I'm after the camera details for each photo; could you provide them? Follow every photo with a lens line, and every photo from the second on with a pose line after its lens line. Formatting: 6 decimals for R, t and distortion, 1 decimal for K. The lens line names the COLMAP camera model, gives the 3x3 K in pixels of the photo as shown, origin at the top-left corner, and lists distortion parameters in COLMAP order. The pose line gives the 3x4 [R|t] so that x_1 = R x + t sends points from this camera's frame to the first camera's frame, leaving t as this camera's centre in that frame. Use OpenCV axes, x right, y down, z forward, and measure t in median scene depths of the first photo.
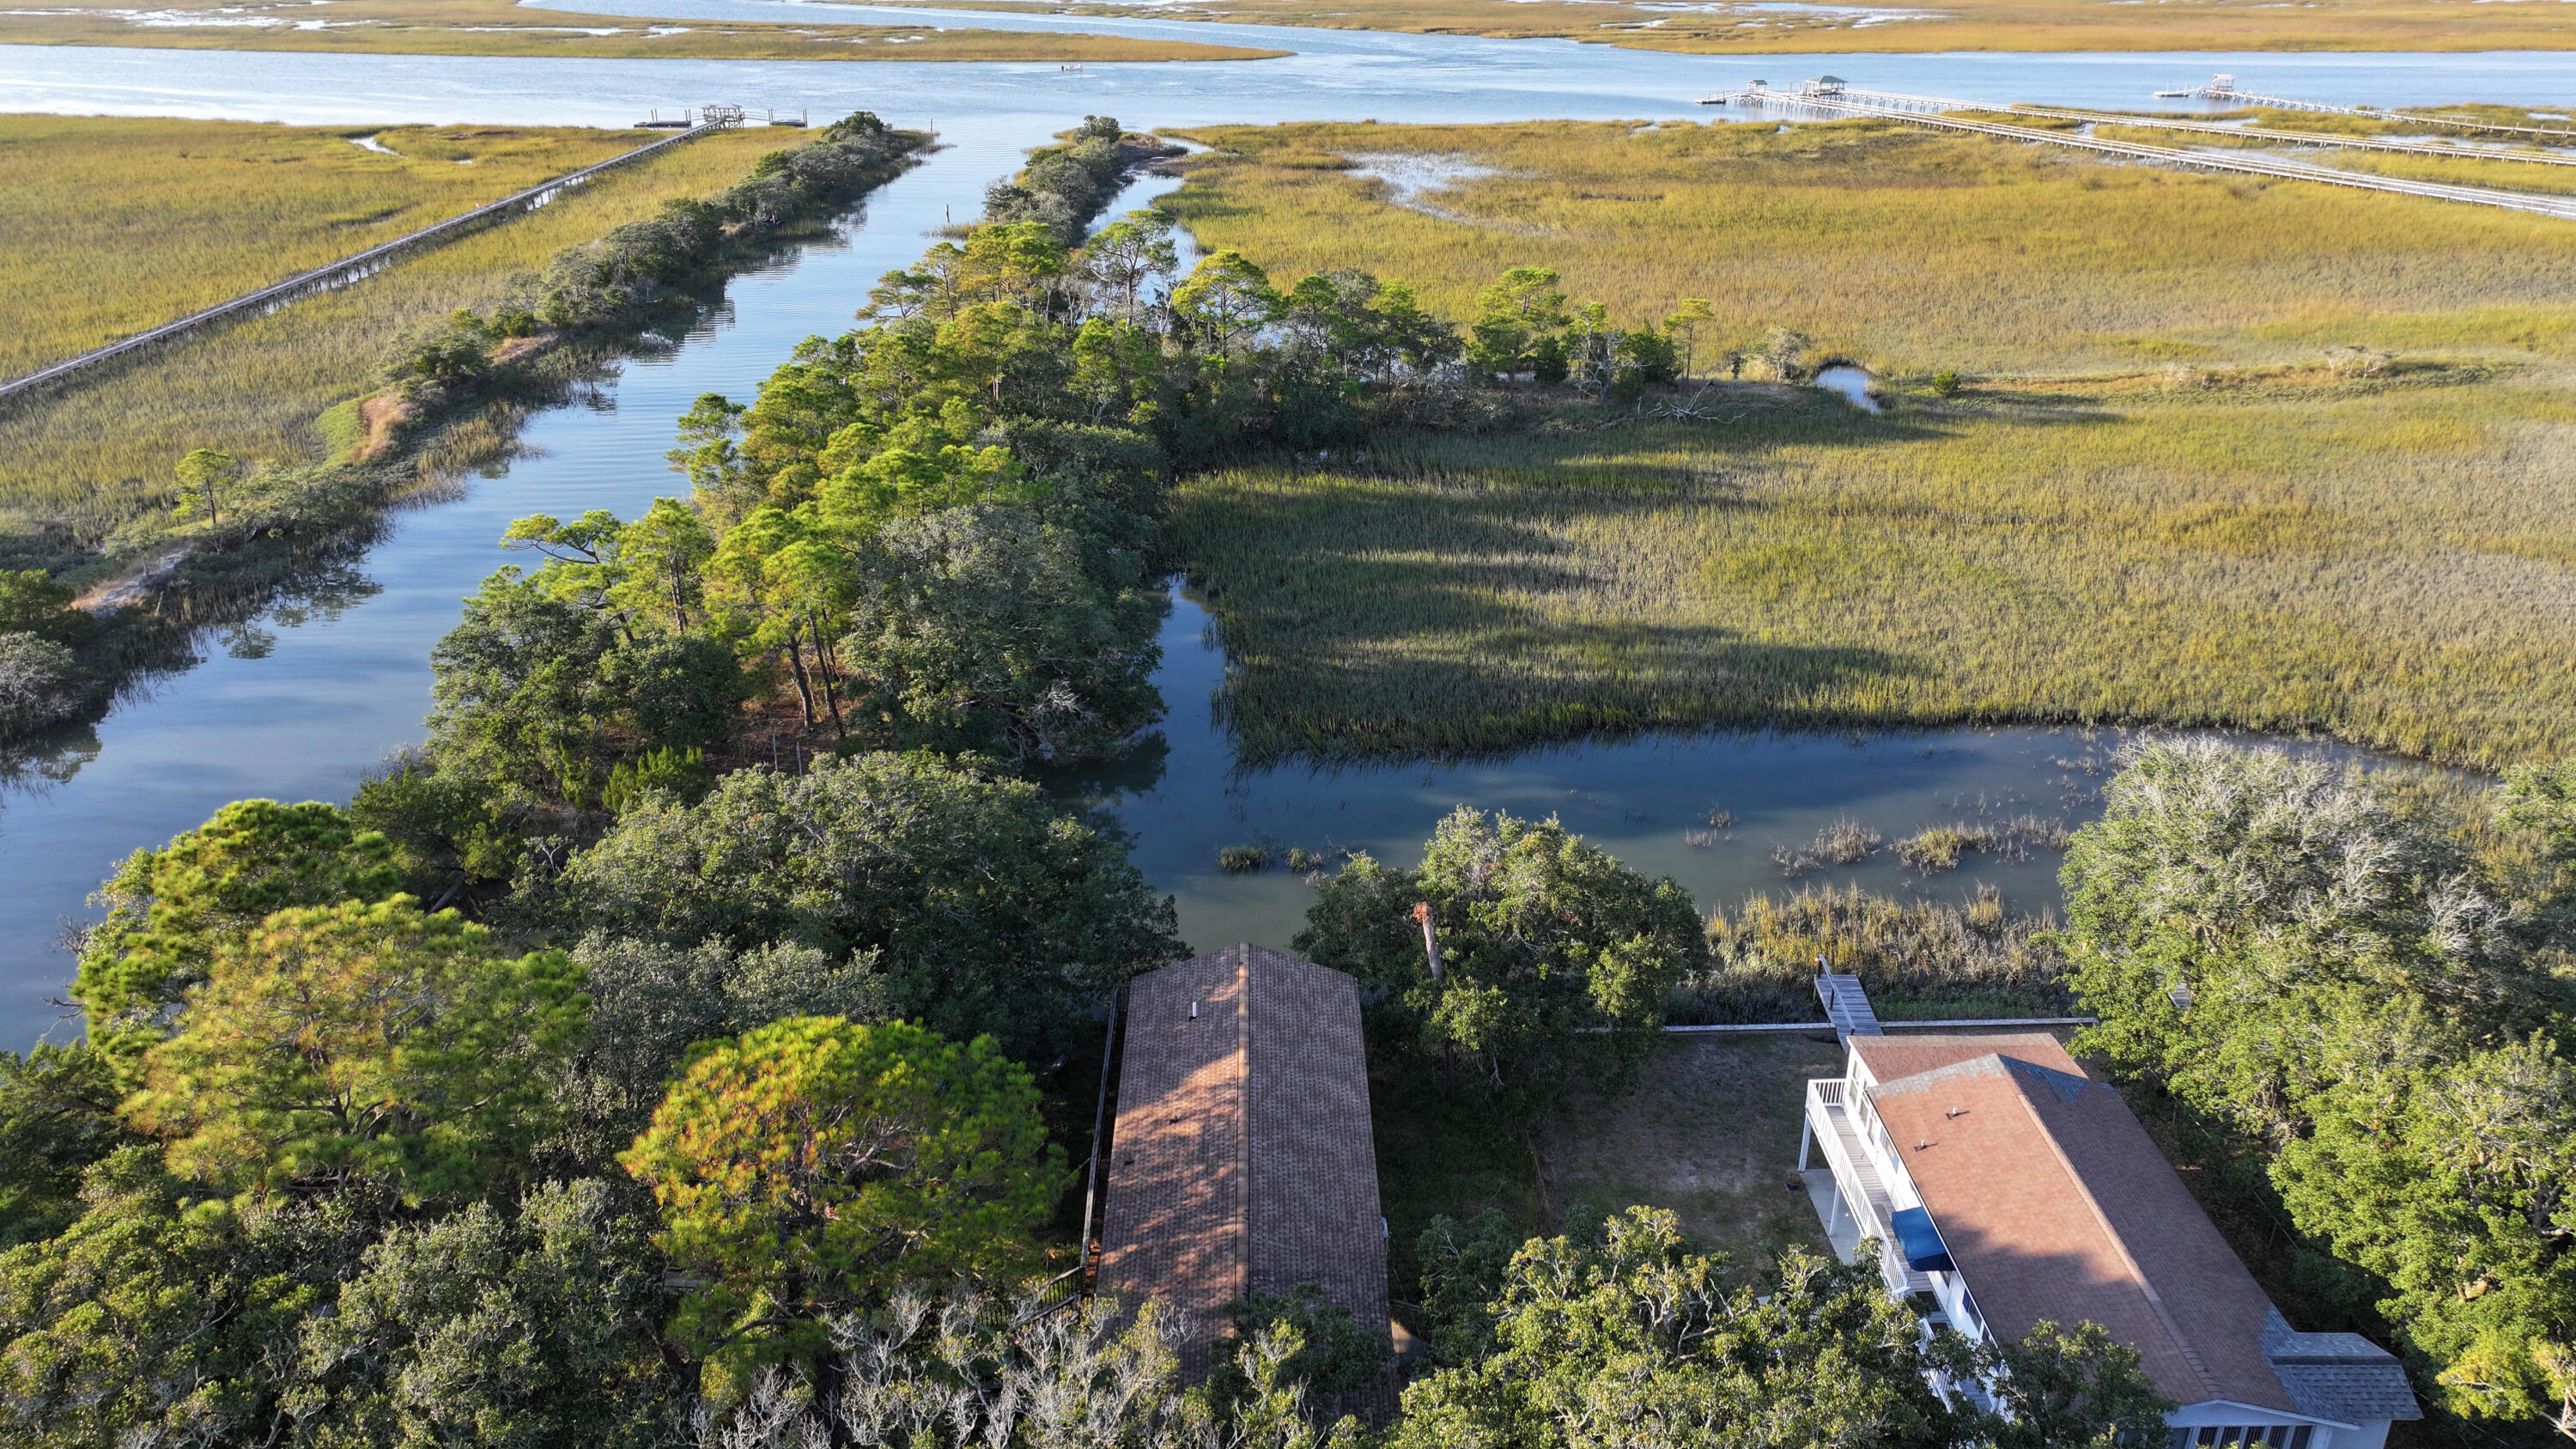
lens RADIAL K [[1810.1, 0, 1291.3], [0, 1810.1, 712.3], [0, 0, 1]] dist [-0.003479, 0.021729]
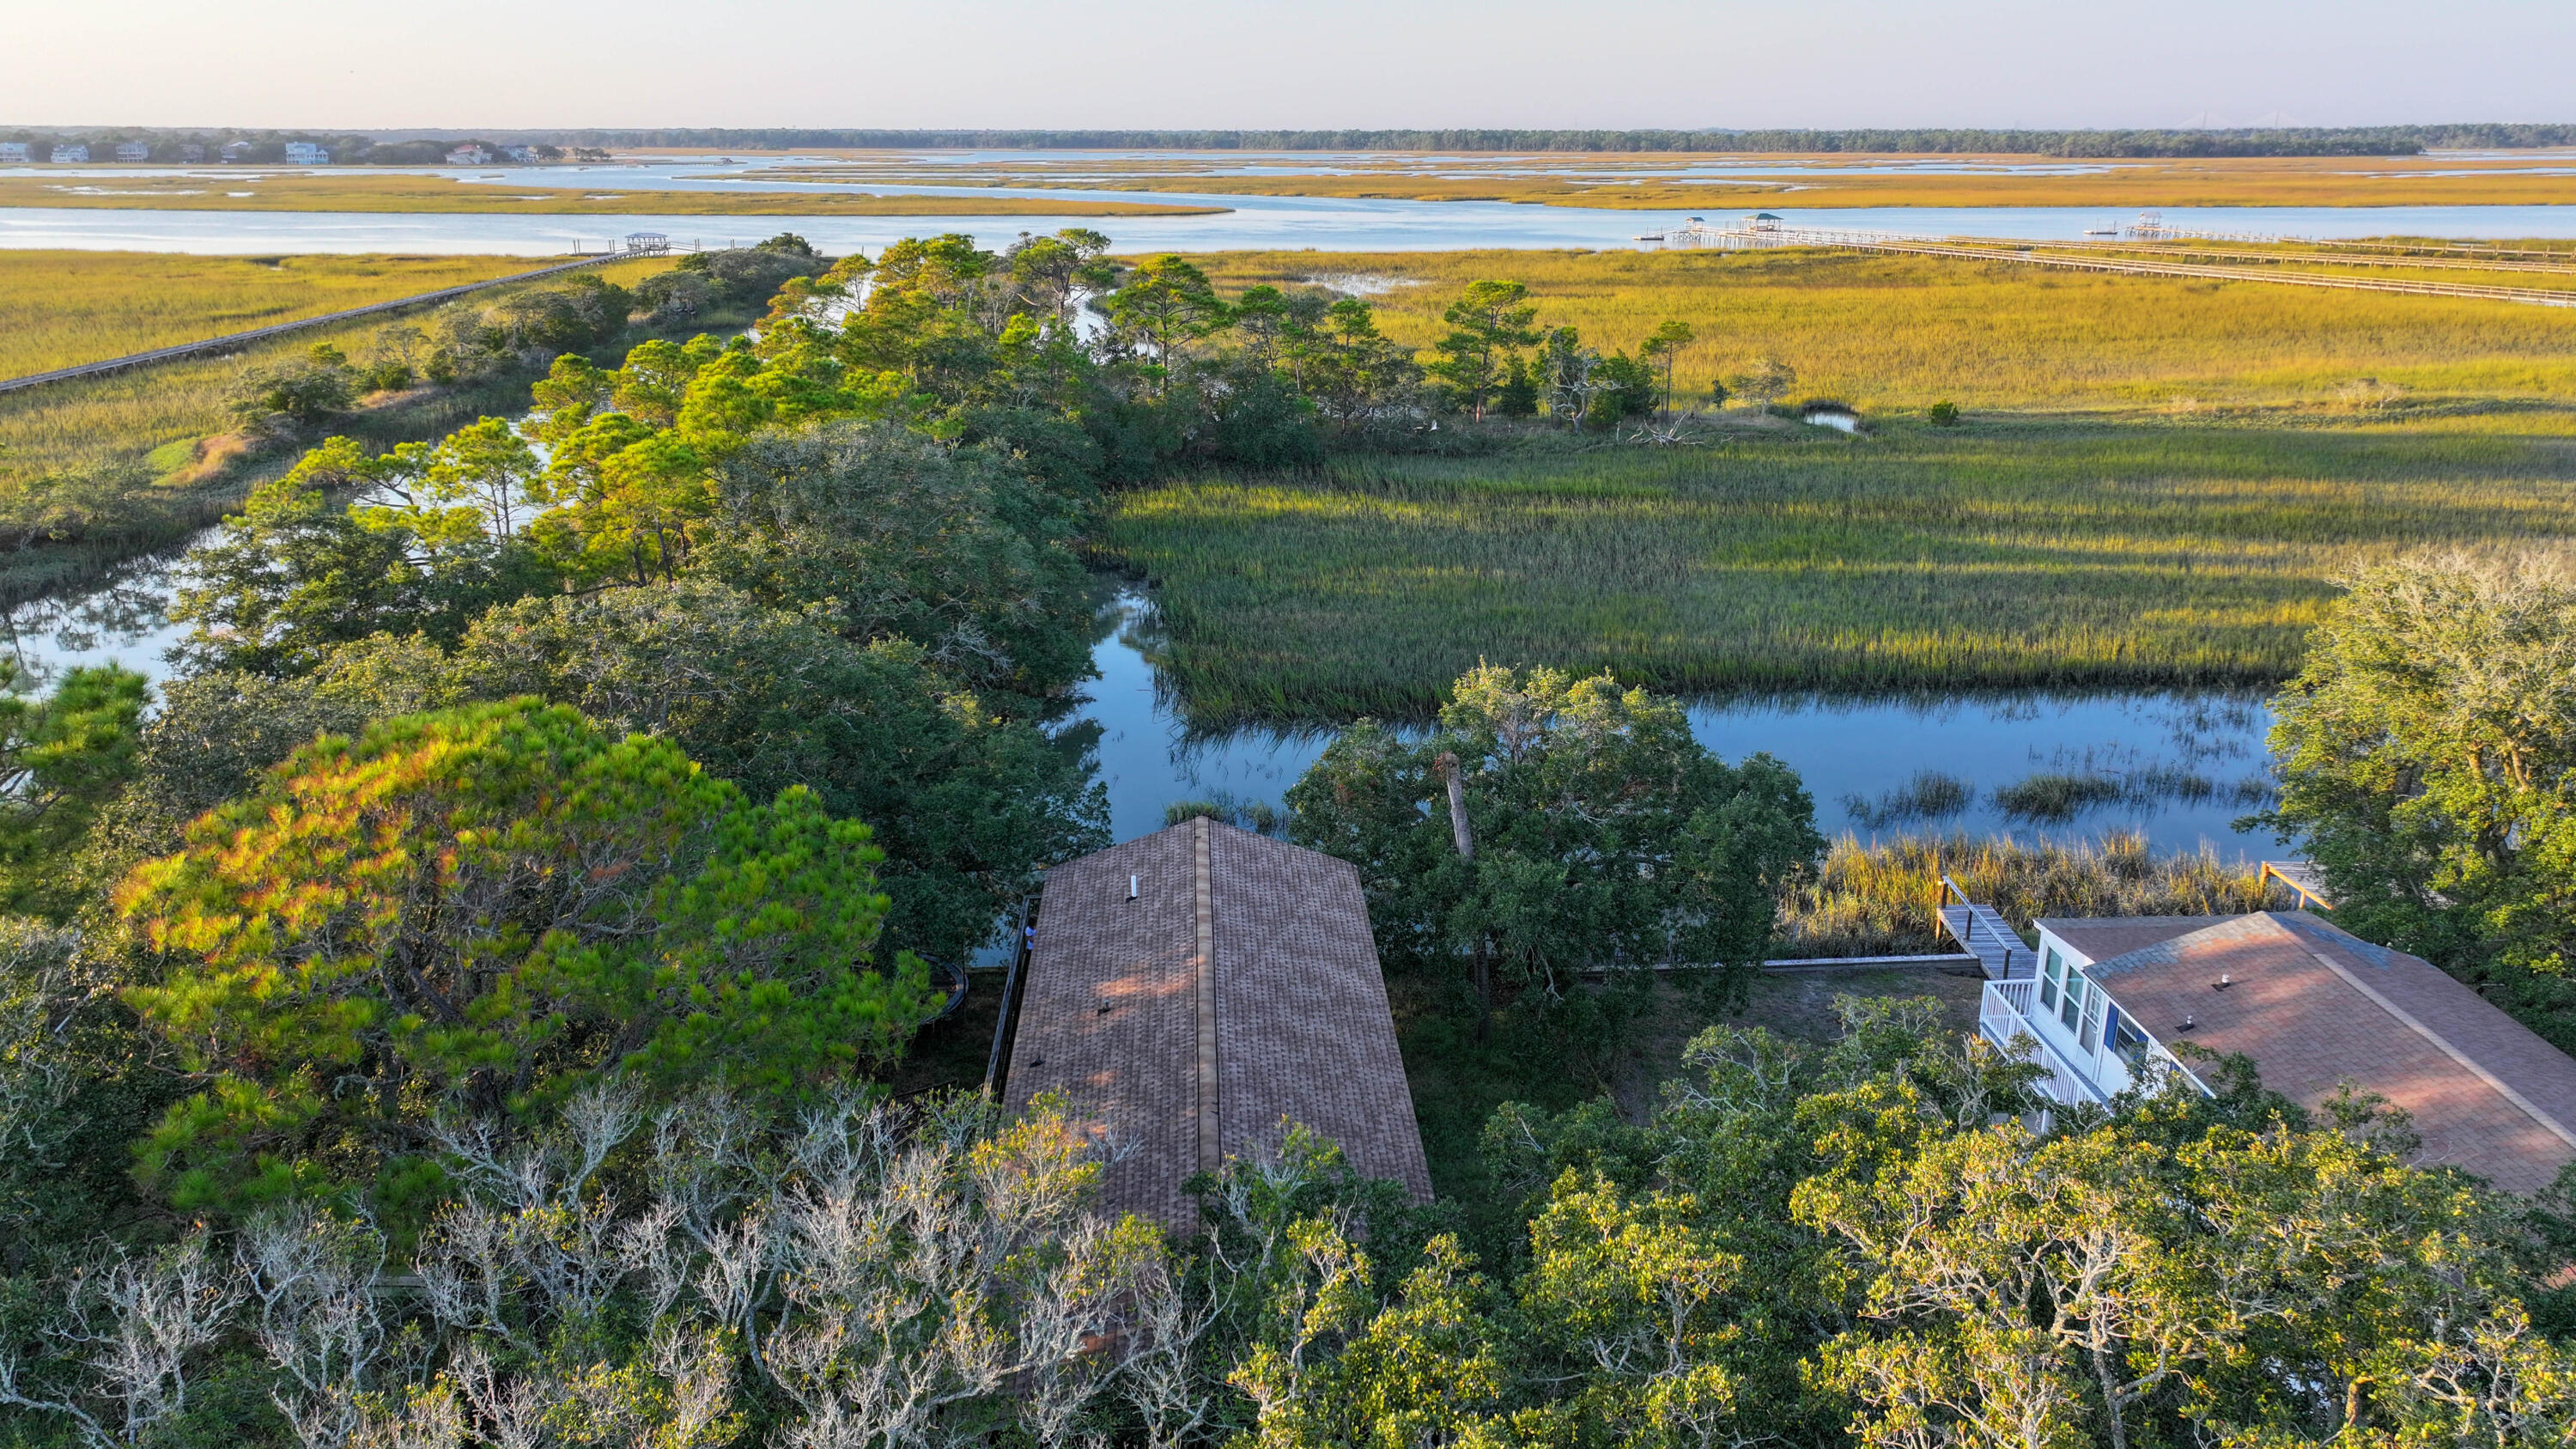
lens RADIAL K [[1810.1, 0, 1291.3], [0, 1810.1, 712.3], [0, 0, 1]] dist [-0.003479, 0.021729]
pose [[0.999389, -0.011915, 0.032860, -0.005180], [0.015228, 0.994617, -0.102496, 0.062019], [-0.031462, 0.102934, 0.994190, 0.103211]]
